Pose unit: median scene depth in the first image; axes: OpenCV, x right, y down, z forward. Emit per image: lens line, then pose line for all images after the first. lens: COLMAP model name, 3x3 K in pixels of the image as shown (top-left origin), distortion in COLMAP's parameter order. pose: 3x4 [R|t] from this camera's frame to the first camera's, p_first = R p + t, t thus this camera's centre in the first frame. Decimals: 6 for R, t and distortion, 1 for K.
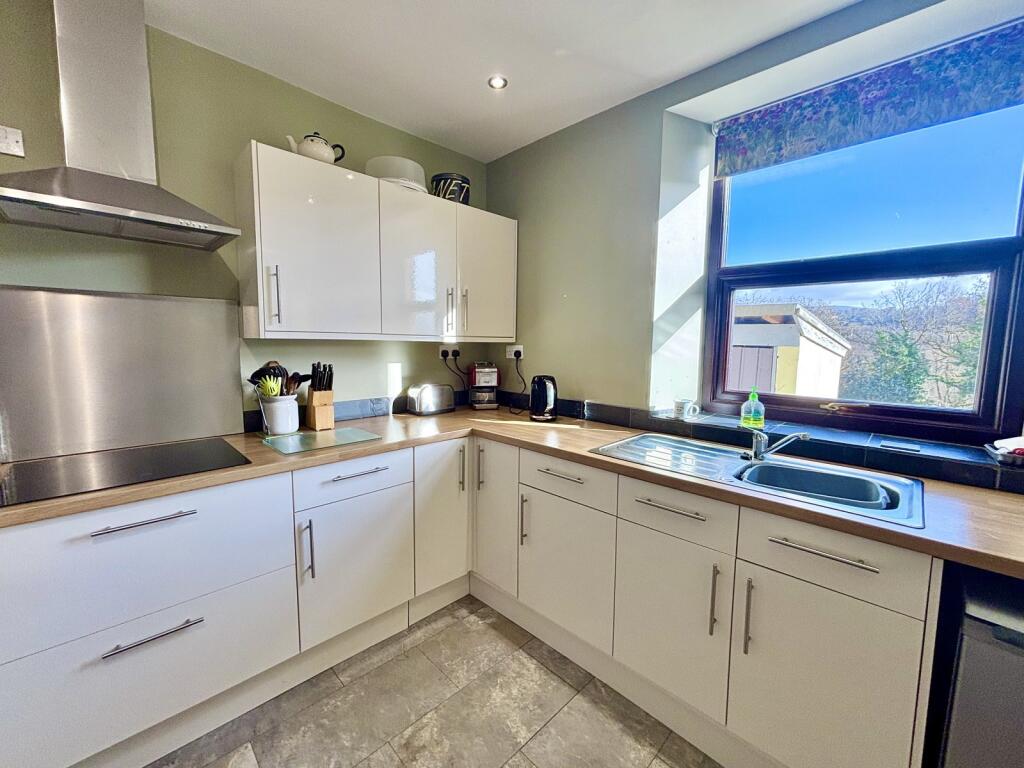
lens RADIAL K [[413.7, 0, 512.0], [0, 413.7, 384.0], [0, 0, 1]] dist [-0.000308, 0.000204]
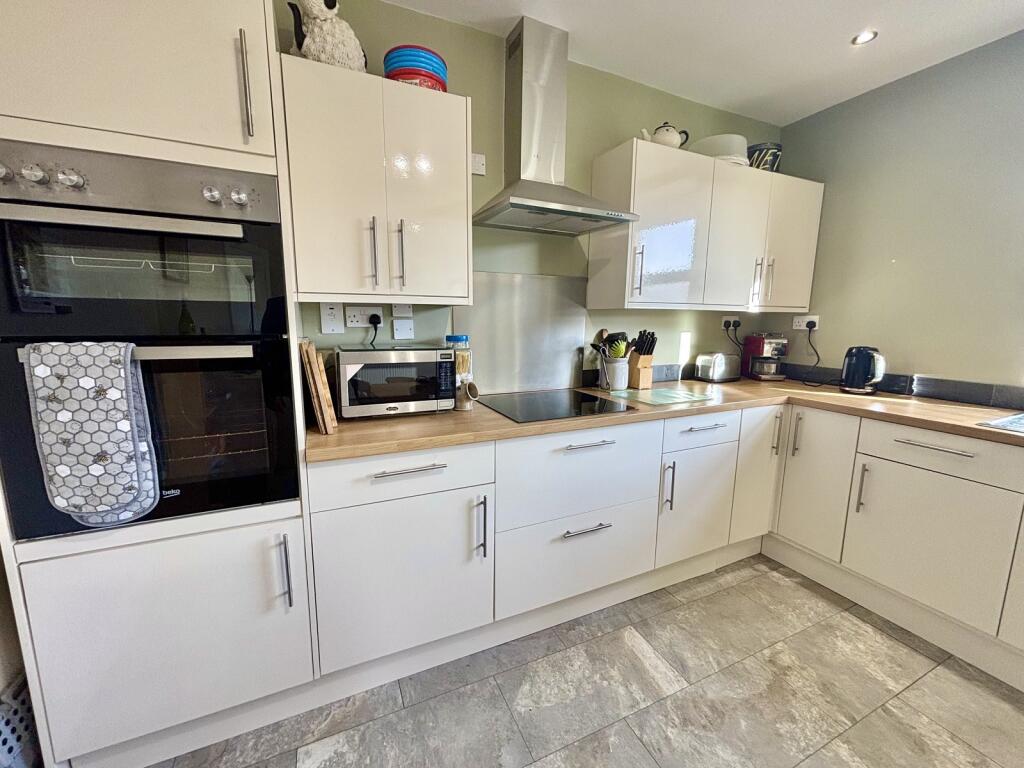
lens RADIAL K [[410.9, 0, 509.1], [0, 410.9, 383.4], [0, 0, 1]] dist [-0.001138, 0.000255]
pose [[0.939832, 0.052271, -0.337613, -0.415384], [-0.032693, 0.997451, 0.063420, 0.034319], [0.340068, -0.048567, 0.939146, -0.198637]]
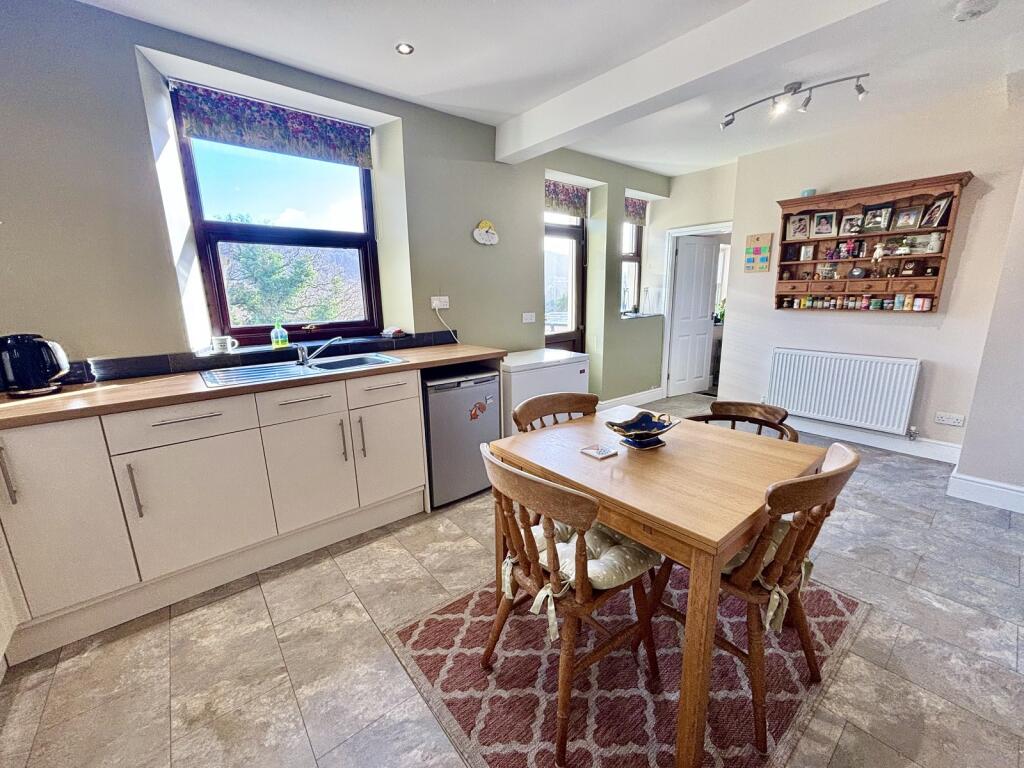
lens RADIAL K [[411.0, 0, 512.0], [0, 411.0, 384.0], [0, 0, 1]] dist [0.001267, -0.000200]
pose [[0.089974, -0.232167, 0.968506, -0.636965], [0.118656, 0.968022, 0.221028, 0.007046], [-0.988851, 0.095033, 0.114645, 0.071160]]
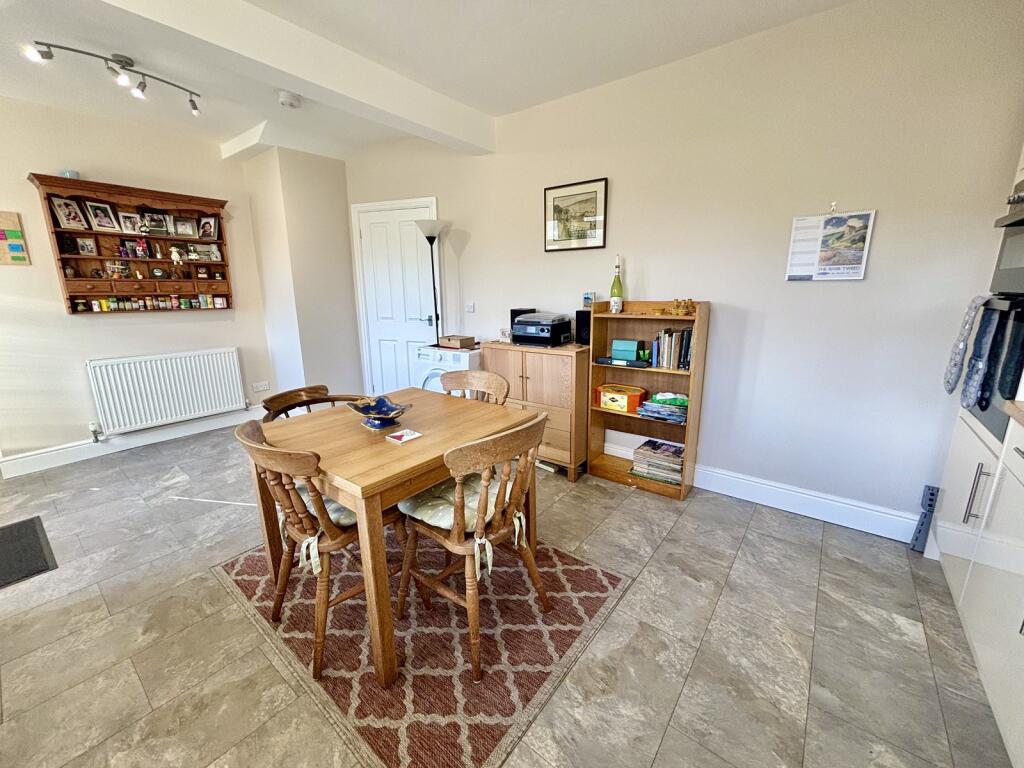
lens RADIAL K [[411.0, 0, 512.0], [0, 411.0, 384.0], [0, 0, 1]] dist [0.001267, -0.000200]
pose [[-0.992779, 0.018035, -0.118591, -0.027881], [-0.021080, 0.947016, 0.320493, -0.037675], [0.118088, 0.320679, -0.939798, 0.748252]]
